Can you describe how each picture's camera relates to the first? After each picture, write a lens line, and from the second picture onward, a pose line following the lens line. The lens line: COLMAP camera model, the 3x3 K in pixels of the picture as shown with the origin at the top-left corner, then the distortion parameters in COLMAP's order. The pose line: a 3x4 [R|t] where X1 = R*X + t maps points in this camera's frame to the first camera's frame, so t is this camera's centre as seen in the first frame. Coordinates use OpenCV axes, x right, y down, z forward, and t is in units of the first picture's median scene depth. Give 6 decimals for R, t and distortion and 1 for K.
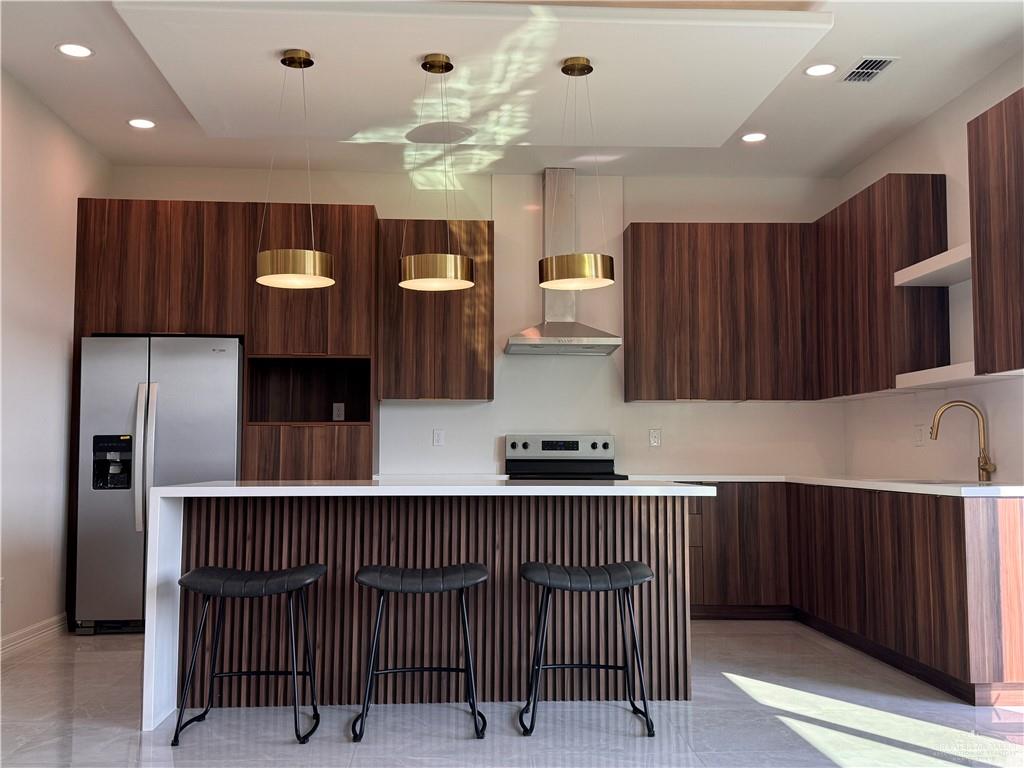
lens RADIAL K [[1032.7, 0, 516.4], [0, 1032.7, 385.5], [0, 0, 1]] dist [0.261401, -0.468681]
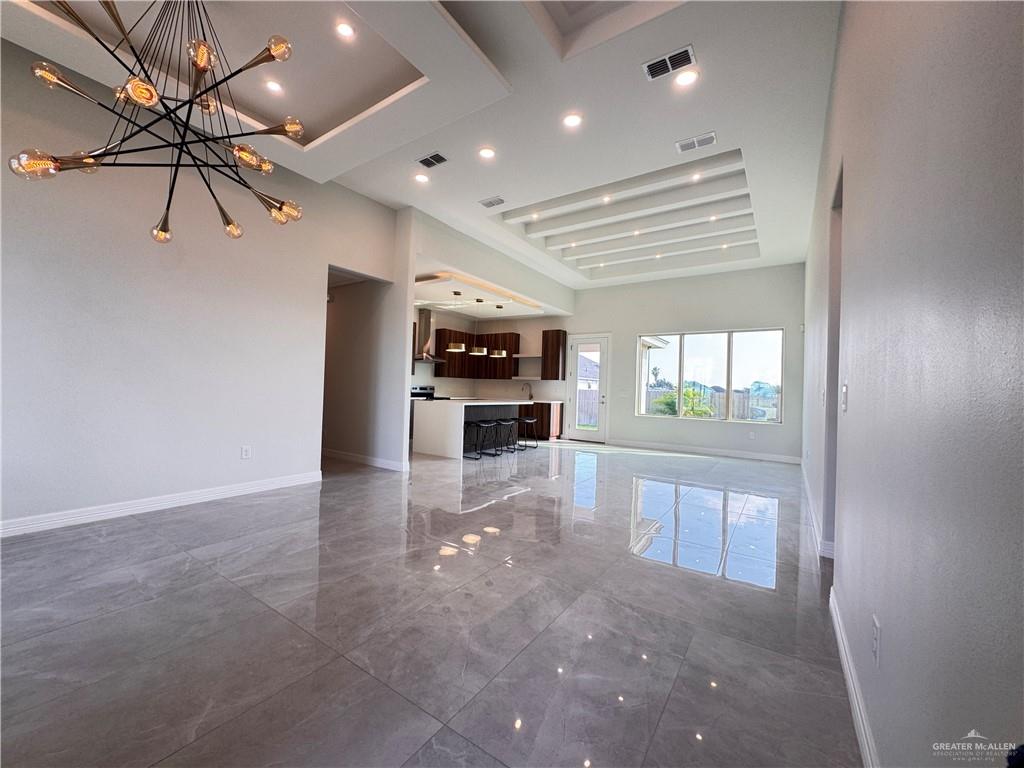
lens RADIAL K [[408.1, 0, 513.4], [0, 408.1, 382.6], [0, 0, 1]] dist [0.001815, 0.000397]
pose [[0.598195, 0.030861, 0.800756, -0.907606], [-0.090824, 0.995430, 0.029485, -0.031387], [-0.796187, -0.090366, 0.598264, -0.063808]]
